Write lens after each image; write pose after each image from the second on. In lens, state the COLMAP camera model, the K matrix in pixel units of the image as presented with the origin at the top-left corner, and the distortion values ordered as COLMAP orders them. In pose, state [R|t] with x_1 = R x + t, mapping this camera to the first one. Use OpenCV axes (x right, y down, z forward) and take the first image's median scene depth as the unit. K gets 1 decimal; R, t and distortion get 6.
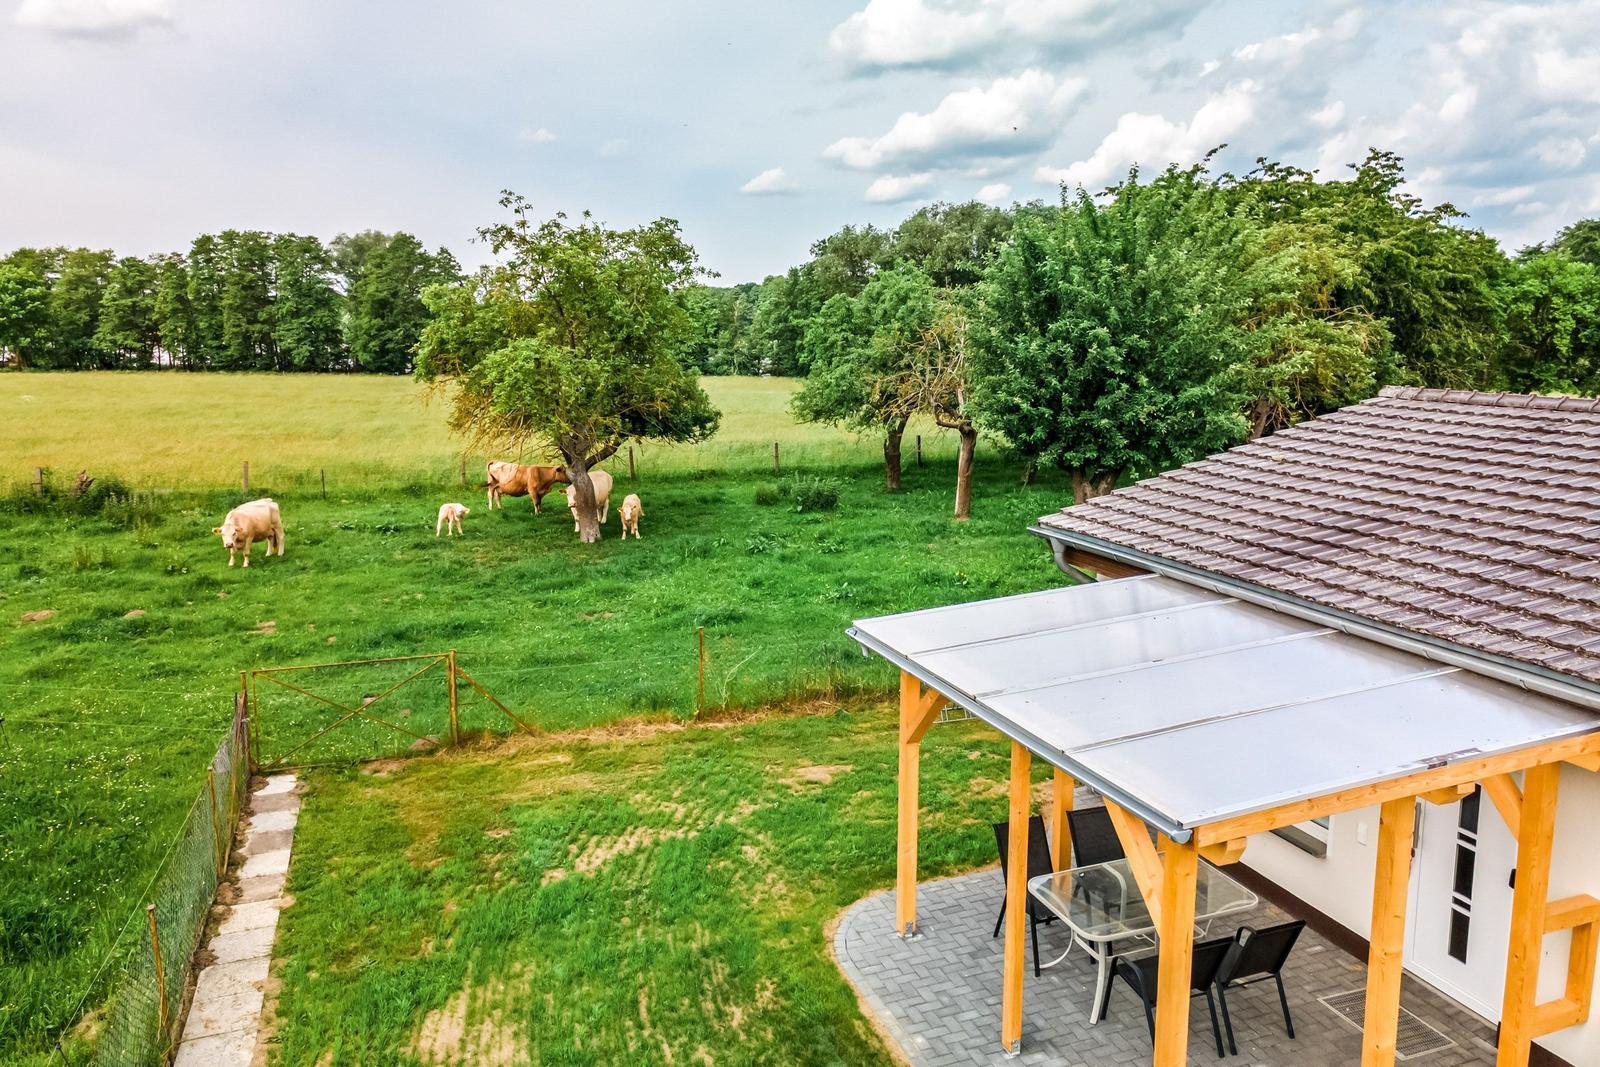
lens RADIAL K [[1171.8, 0, 800.0], [0, 1171.8, 533.5], [0, 0, 1]] dist [0.038942, 0.000350]
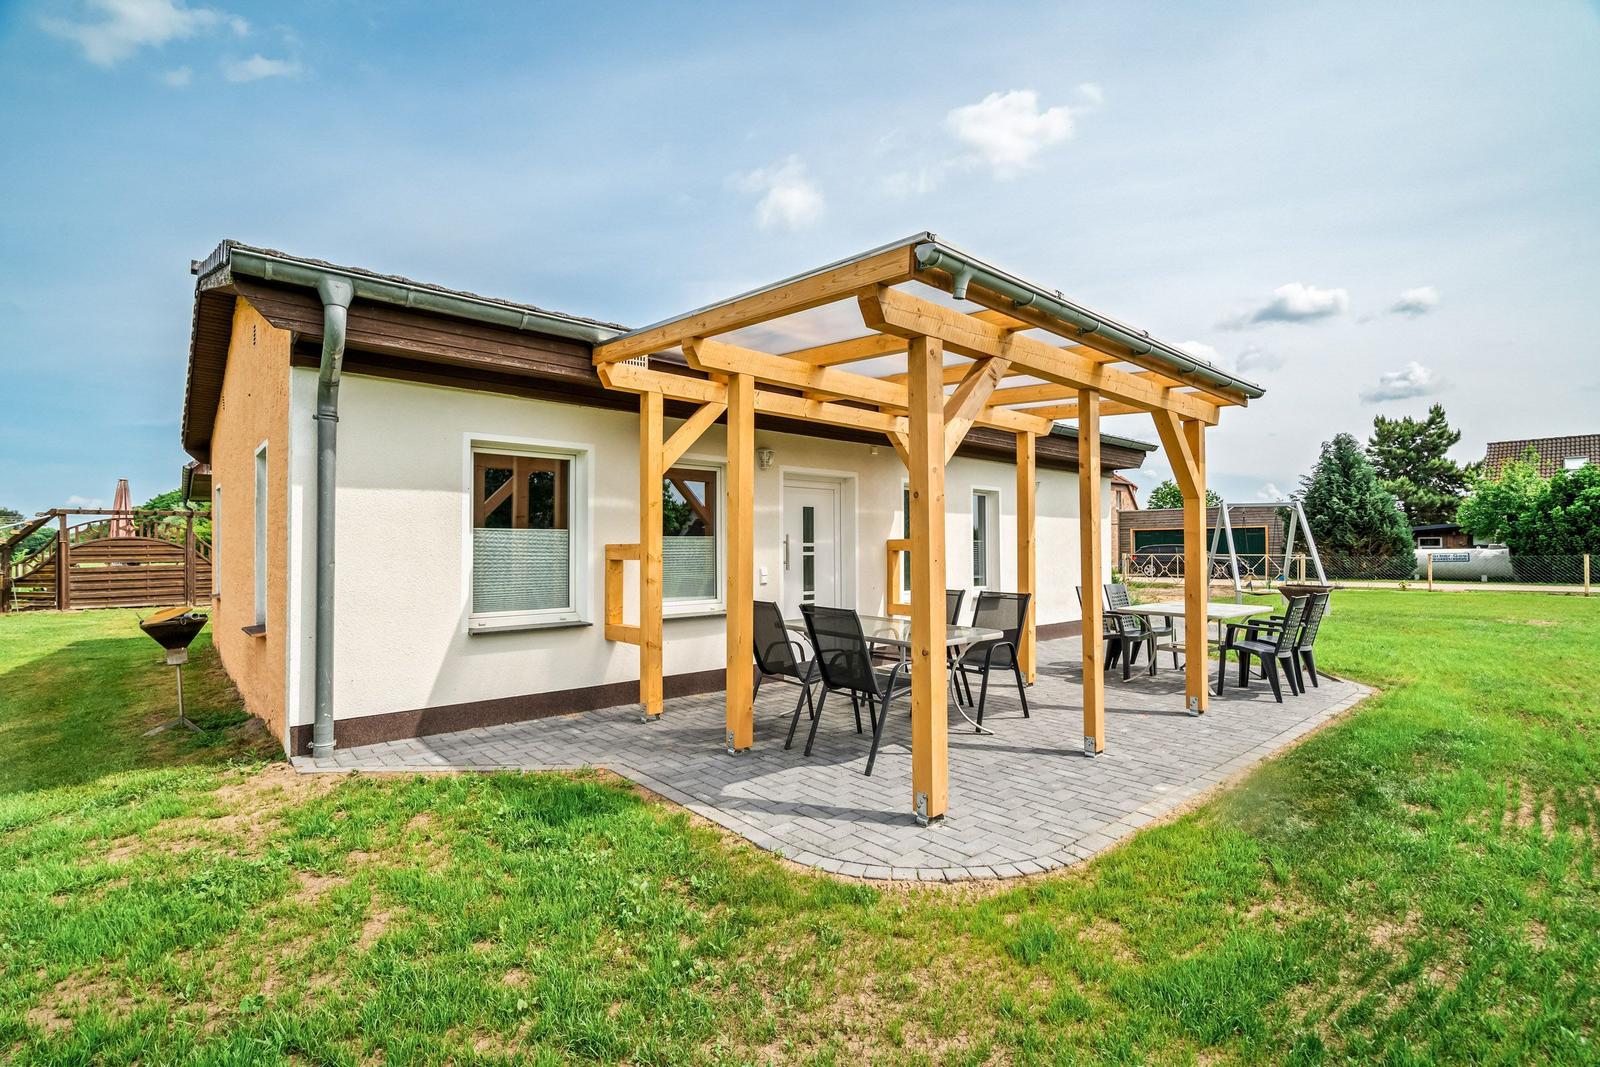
lens RADIAL K [[704.4, 0, 800.0], [0, 704.4, 533.5], [0, 0, 1]] dist [-0.000462, -0.000086]
pose [[-0.351981, 0.018006, 0.935834, -0.069478], [0.161157, 0.986050, 0.041641, 0.057398], [-0.922029, 0.165473, -0.349973, 0.374404]]
